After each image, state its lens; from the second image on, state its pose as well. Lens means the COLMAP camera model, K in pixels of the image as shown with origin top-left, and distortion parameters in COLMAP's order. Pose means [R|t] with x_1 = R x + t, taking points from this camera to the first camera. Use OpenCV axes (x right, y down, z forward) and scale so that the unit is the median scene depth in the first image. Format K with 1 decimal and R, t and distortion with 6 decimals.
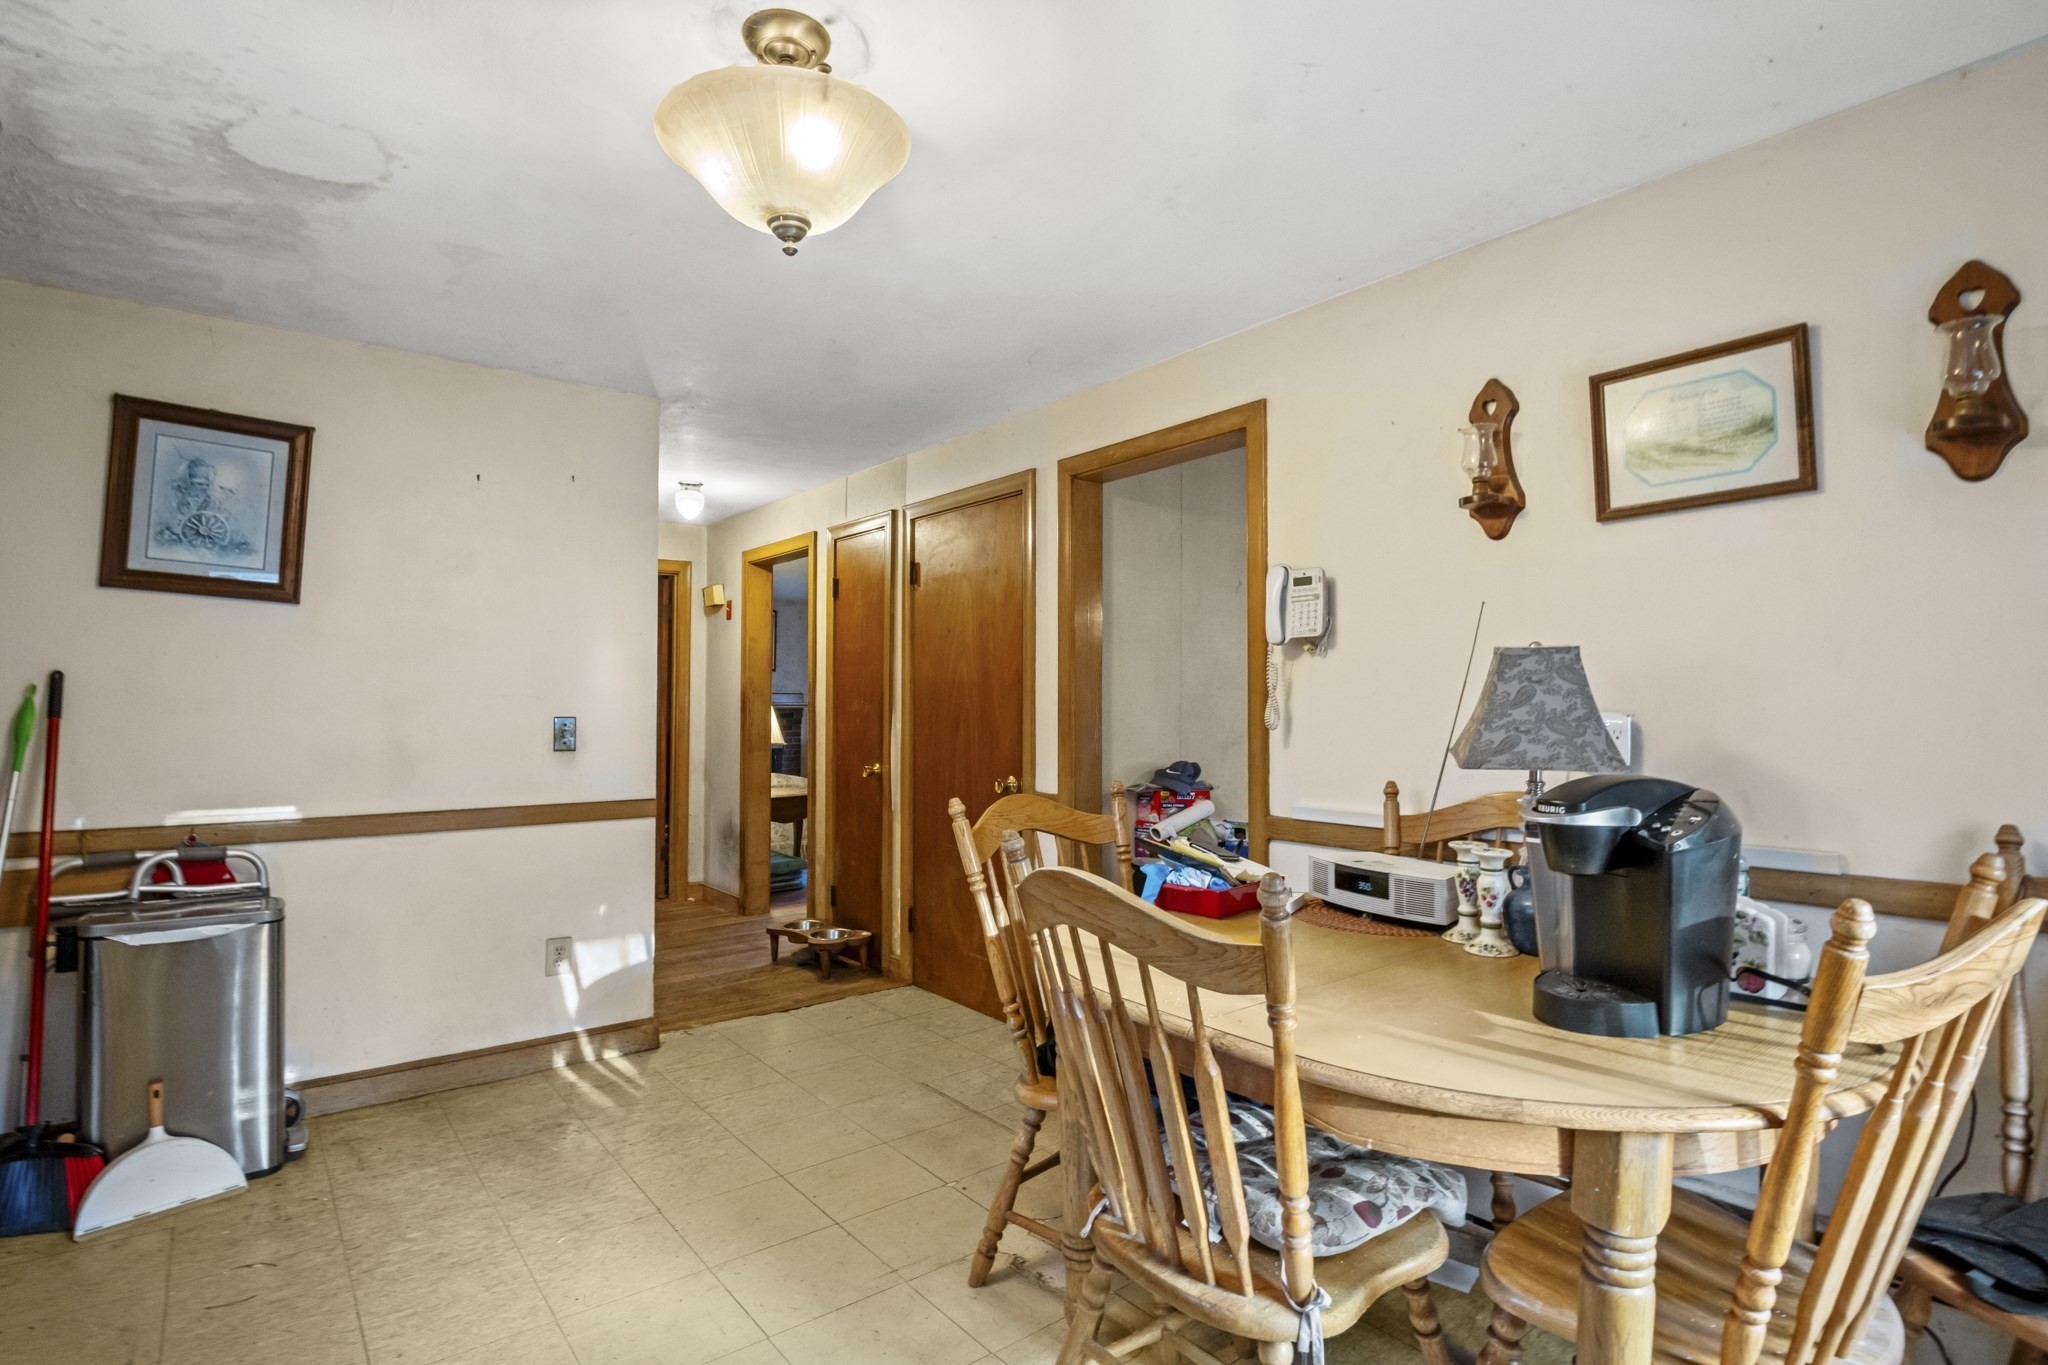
lens RADIAL K [[1006.4, 0, 1055.0], [0, 1006.4, 693.9], [0, 0, 1]] dist [-0.024179, -0.000004]
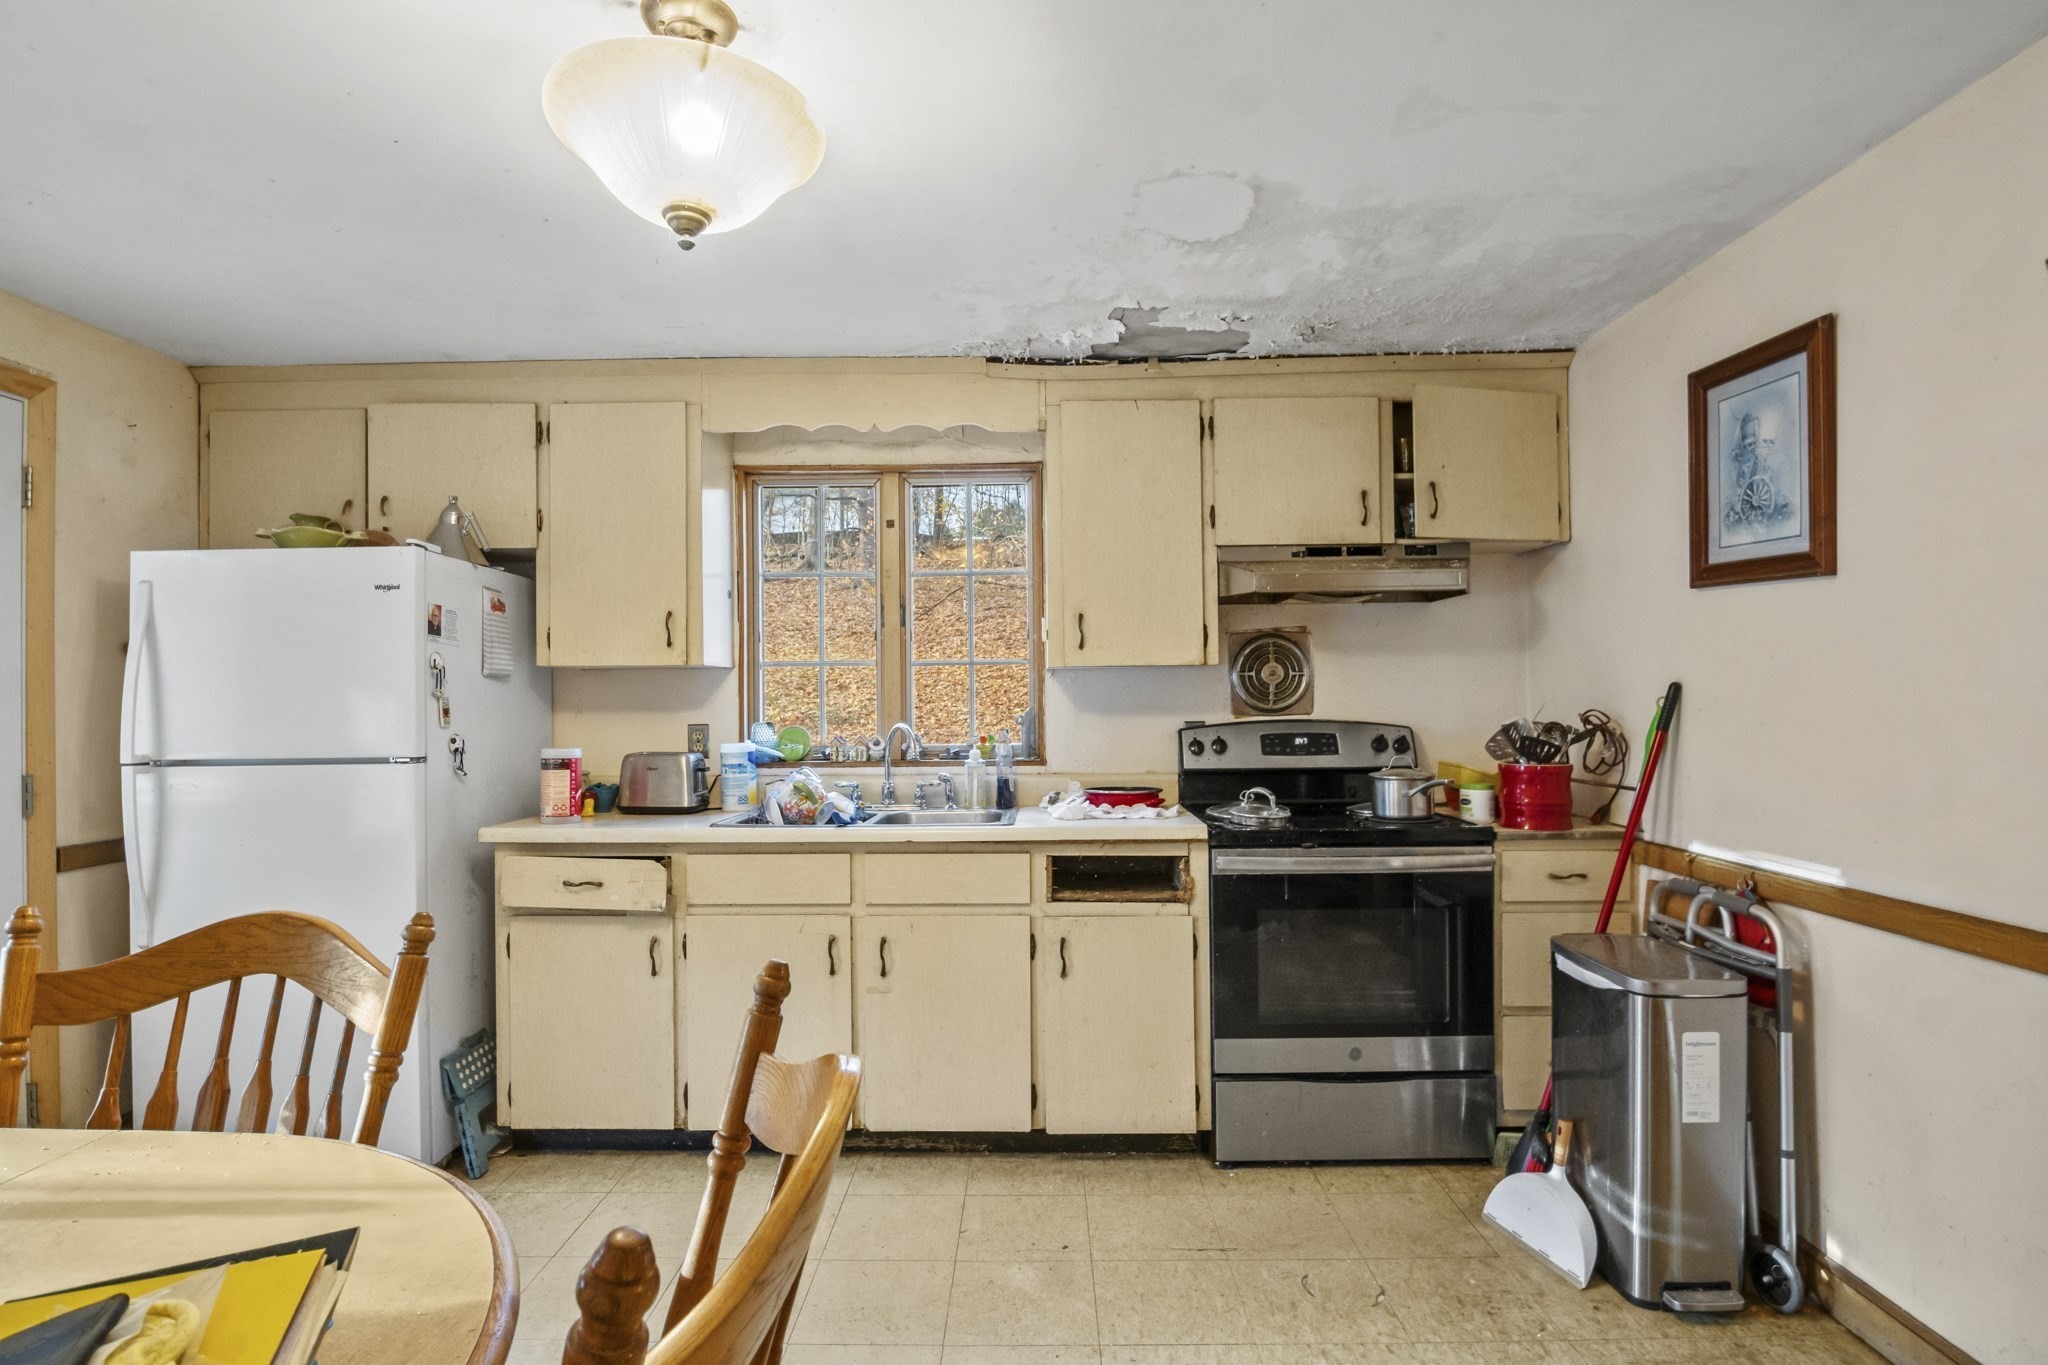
lens RADIAL K [[1024.9, 0, 1036.1], [0, 1024.9, 695.4], [0, 0, 1]] dist [-0.016174, -0.001142]
pose [[-0.644811, 0.004577, -0.764328, 0.142196], [0.020742, 0.999719, -0.011512, -0.011091], [0.764061, -0.023276, -0.644724, 1.093013]]
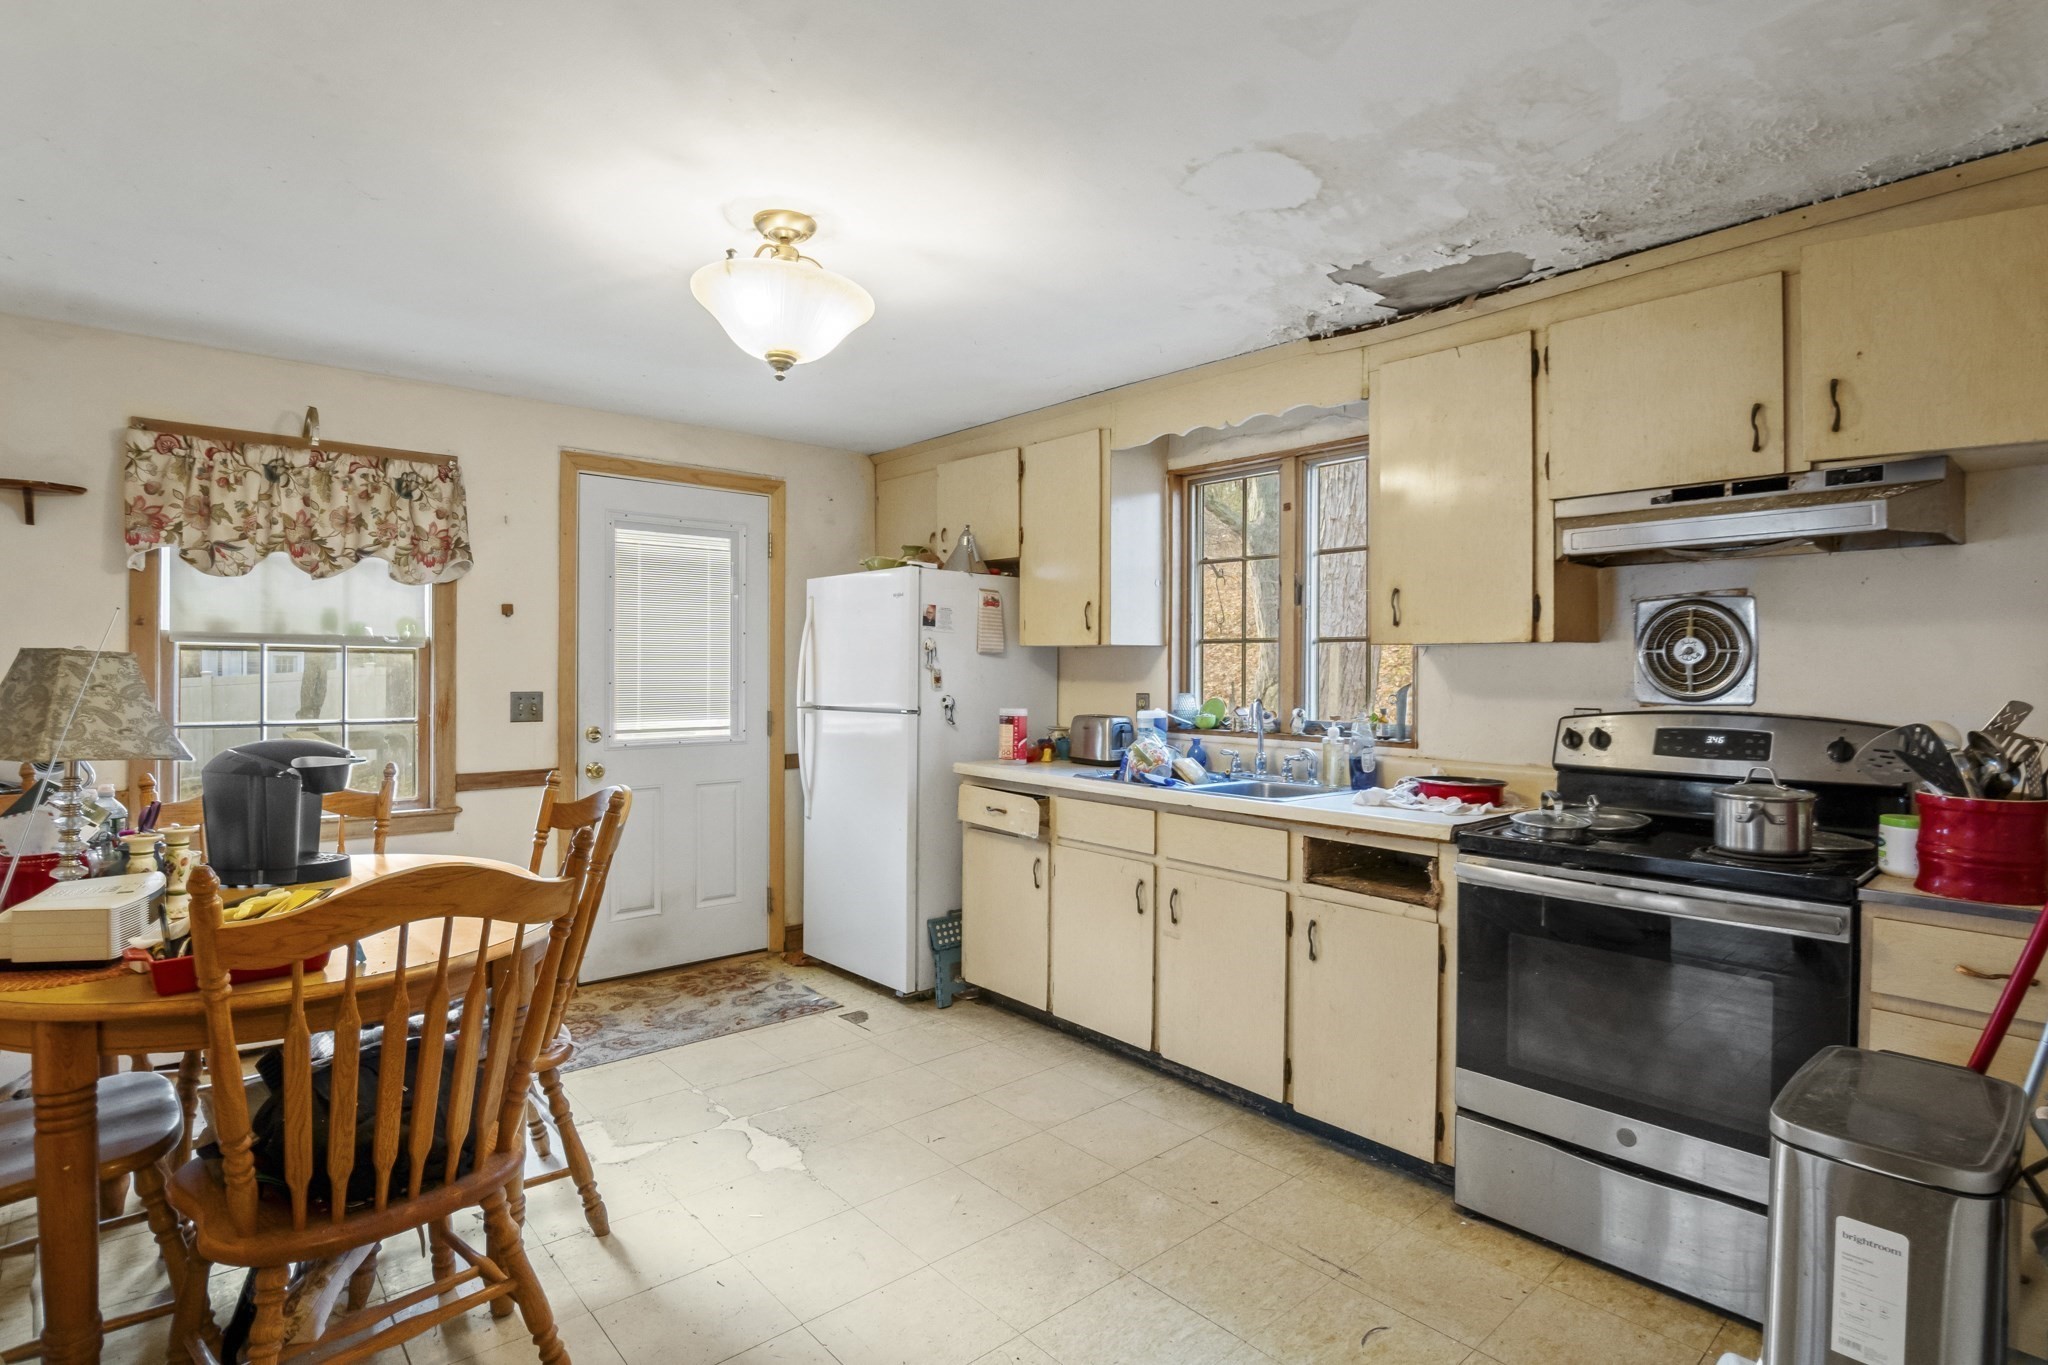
lens RADIAL K [[1013.6, 0, 1034.1], [0, 1013.6, 678.1], [0, 0, 1]] dist [-0.018287, -0.000269]
pose [[-0.999230, -0.001420, -0.039201, -0.334258], [-0.001331, 0.999996, -0.002310, -0.017451], [0.039204, -0.002256, -0.999229, 1.433687]]
